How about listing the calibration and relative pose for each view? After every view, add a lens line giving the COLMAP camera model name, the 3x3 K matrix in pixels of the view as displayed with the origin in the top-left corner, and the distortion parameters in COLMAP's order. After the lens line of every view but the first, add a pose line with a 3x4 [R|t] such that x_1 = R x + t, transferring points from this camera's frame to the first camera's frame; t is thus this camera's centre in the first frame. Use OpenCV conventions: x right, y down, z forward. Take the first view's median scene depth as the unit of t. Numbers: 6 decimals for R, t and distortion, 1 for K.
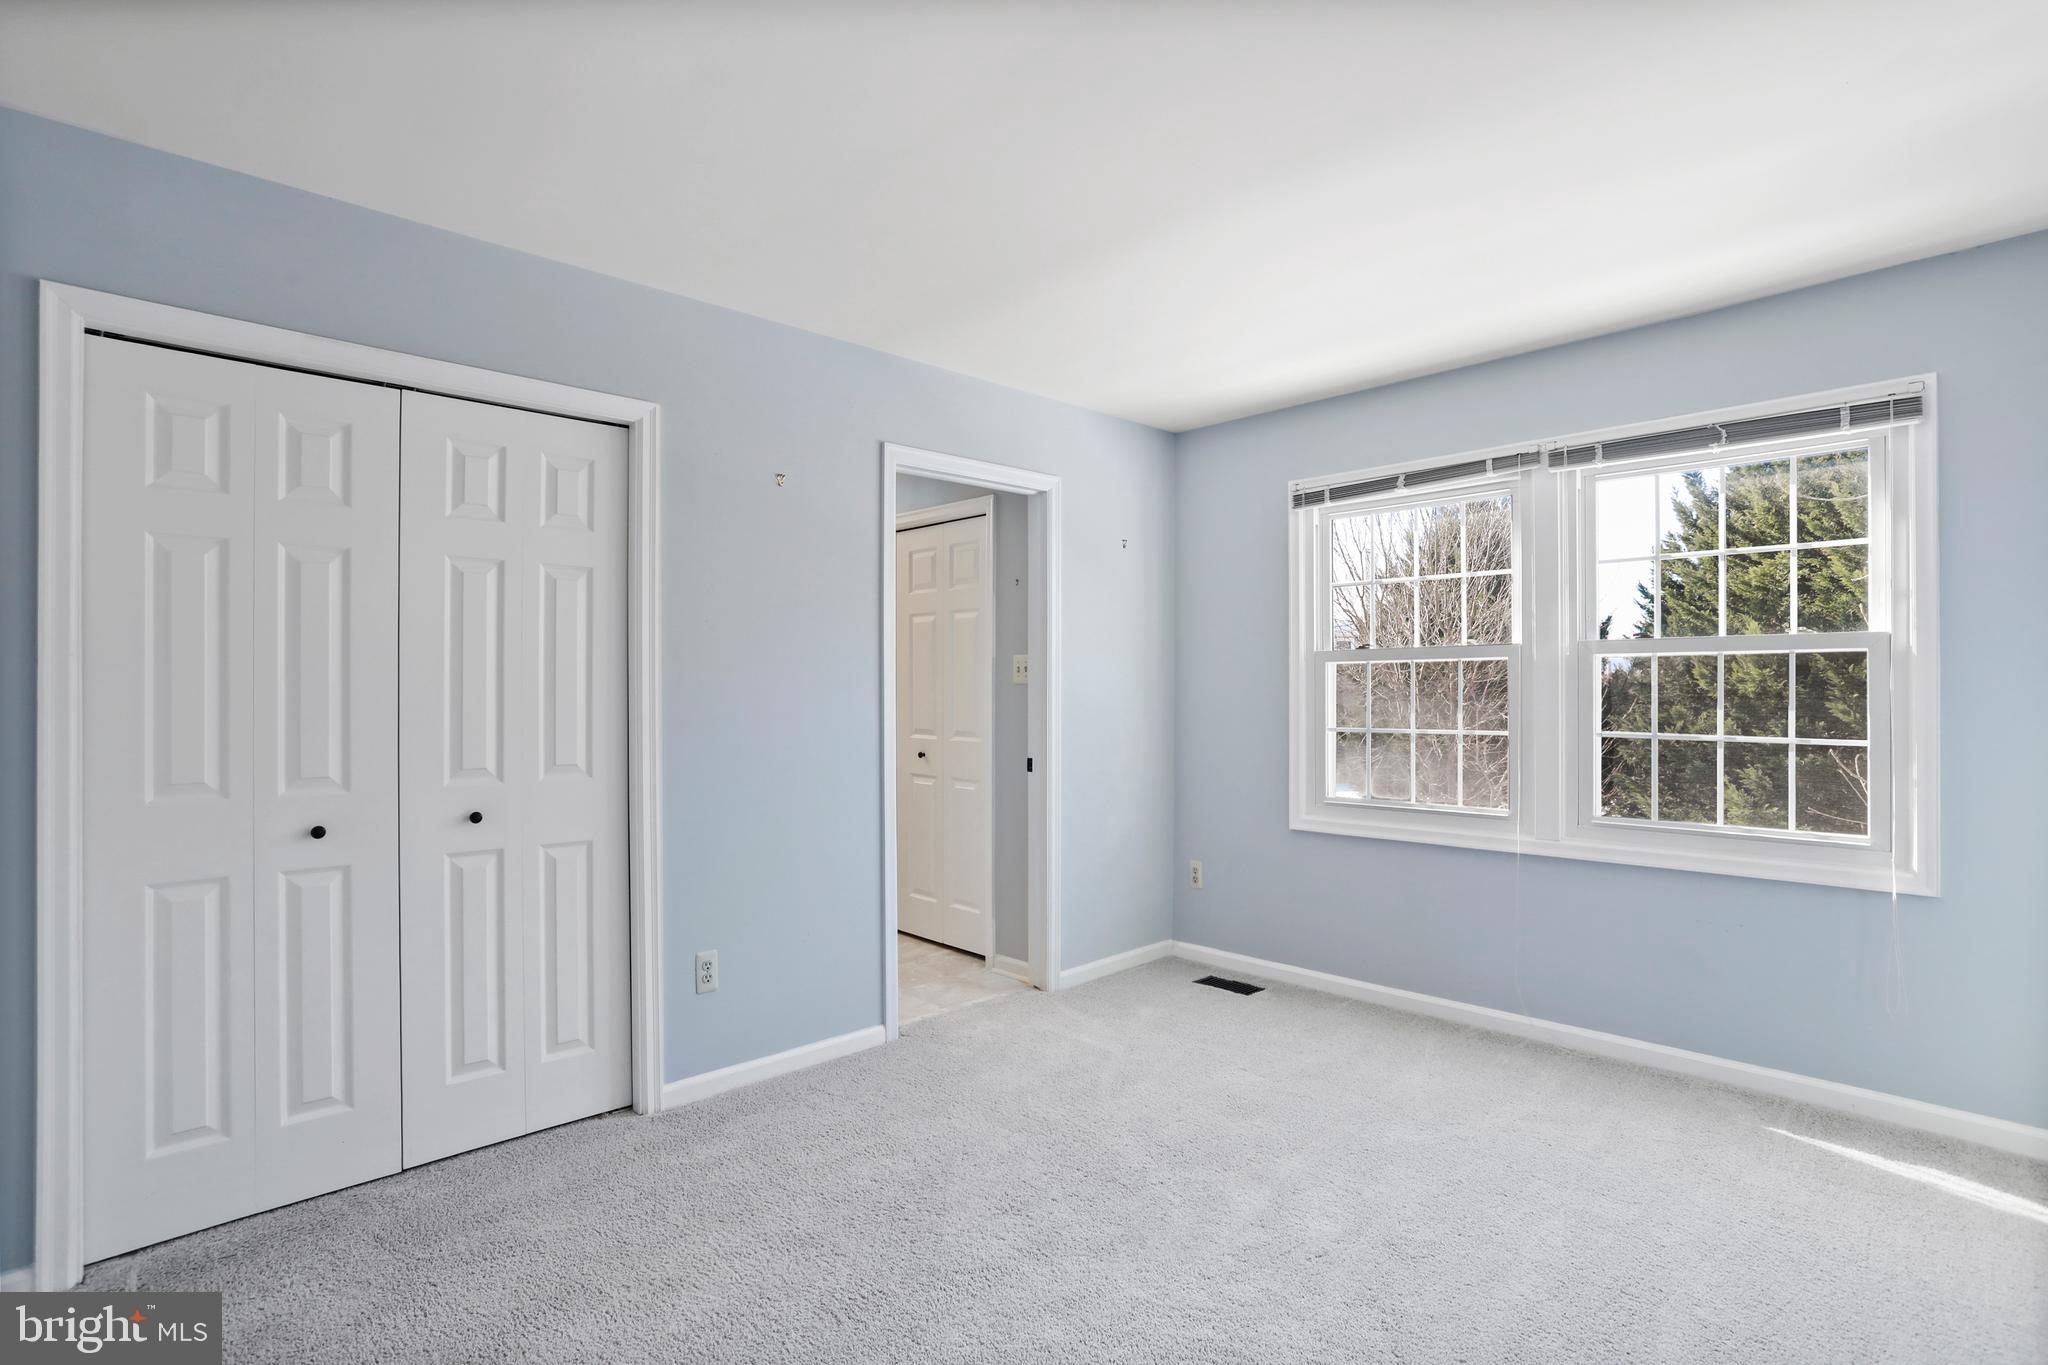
lens RADIAL K [[1001.4, 0, 1008.9], [0, 1001.4, 677.2], [0, 0, 1]] dist [-0.067681, 0.039430]
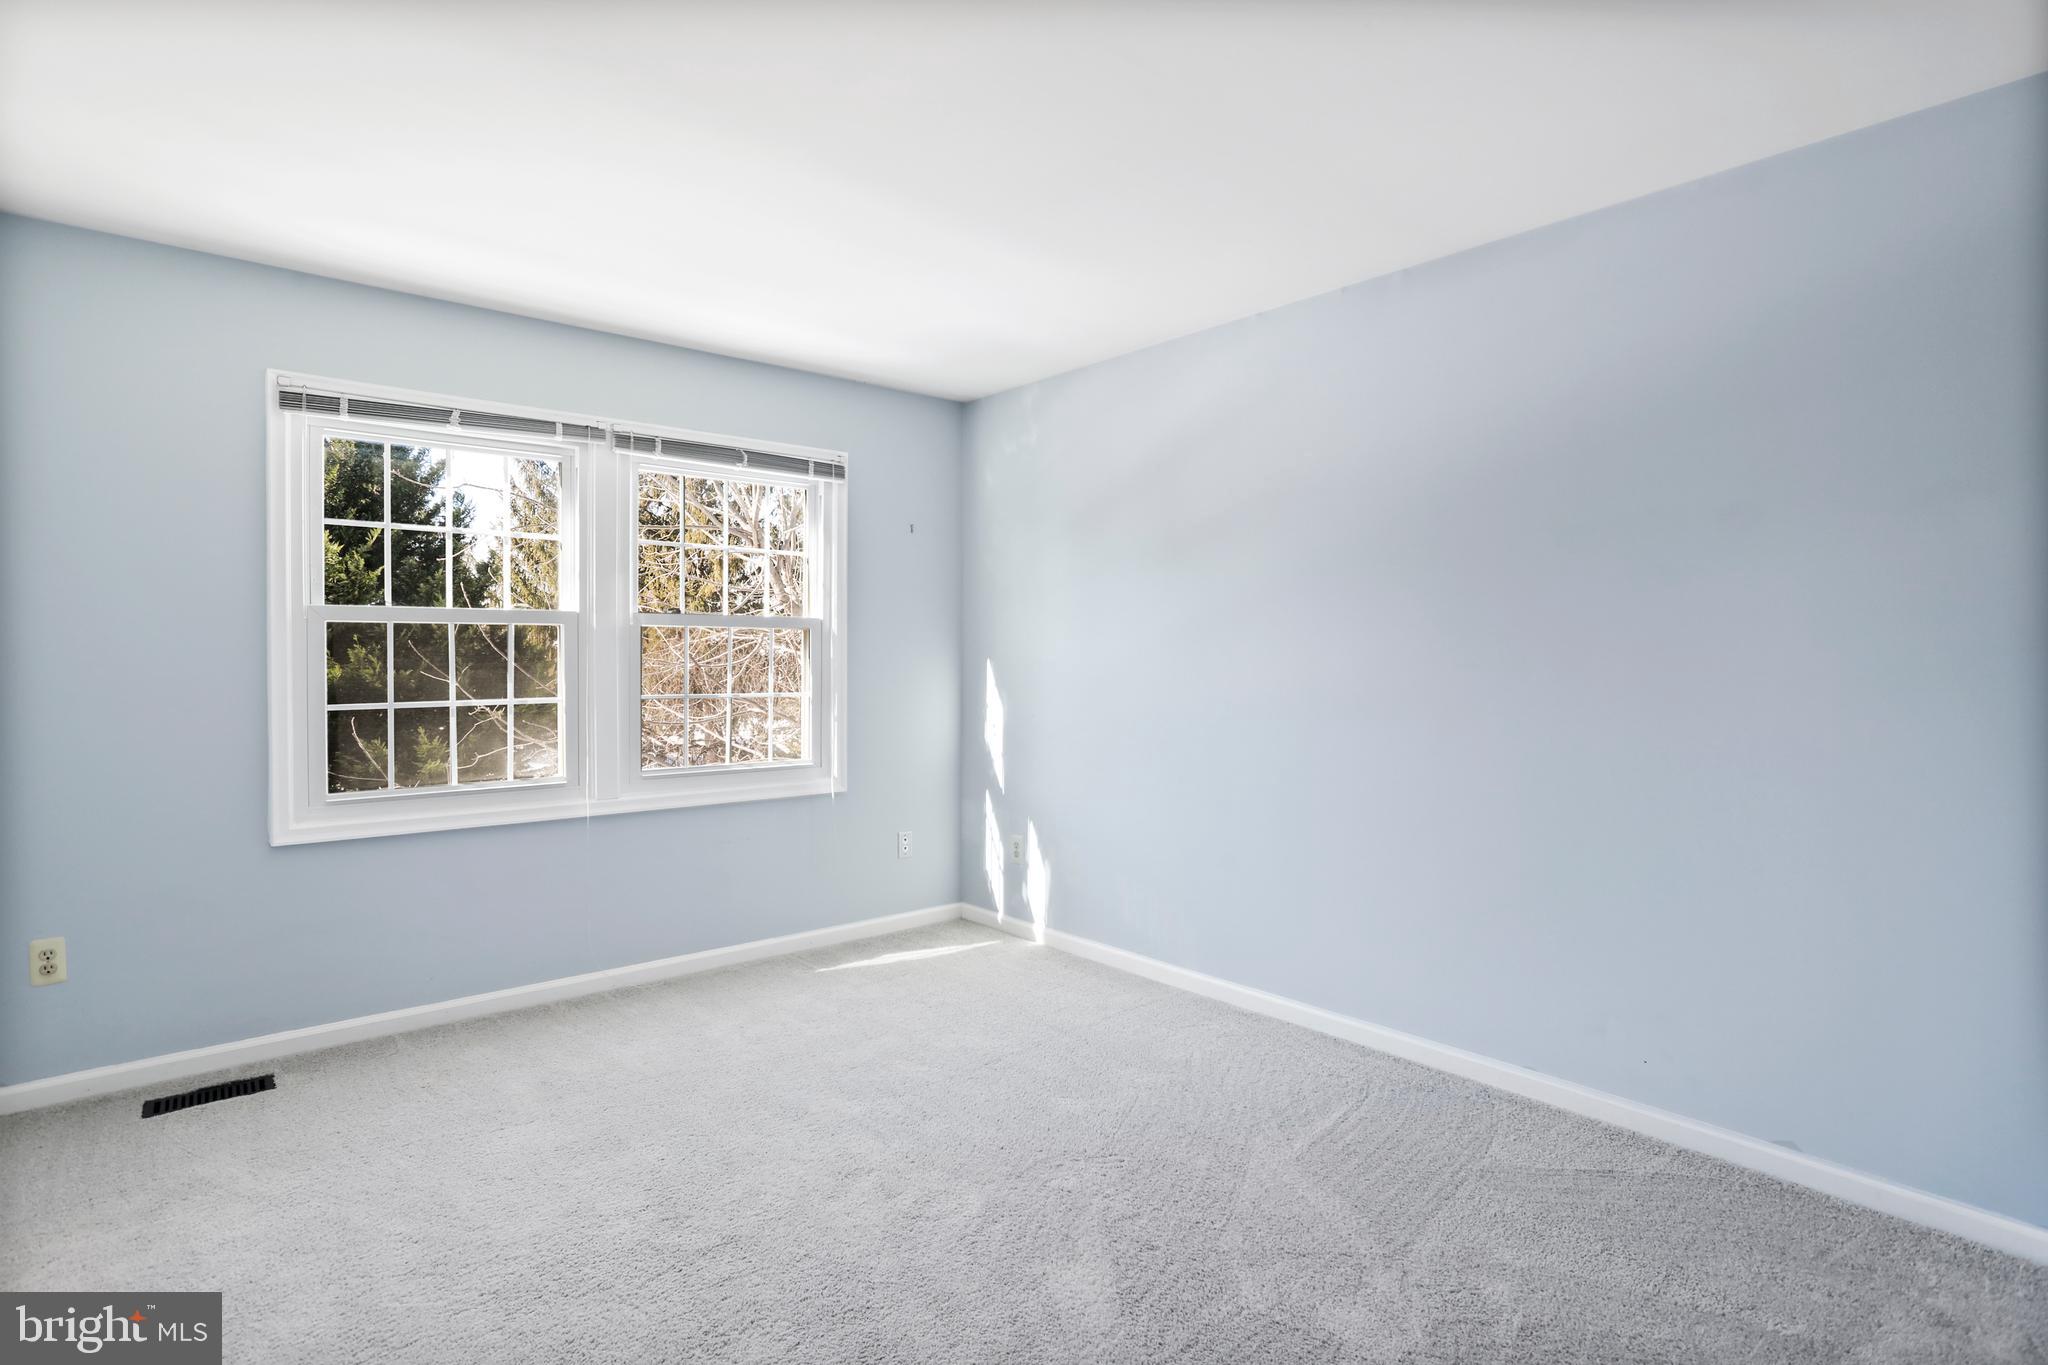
lens RADIAL K [[999.6, 0, 1020.9], [0, 999.6, 658.6], [0, 0, 1]] dist [-0.061141, 0.032208]
pose [[0.048003, 0.000468, 0.998847, -0.431763], [-0.013035, 0.999915, 0.000158, 0.007634], [-0.998762, -0.013027, 0.048005, 0.445780]]
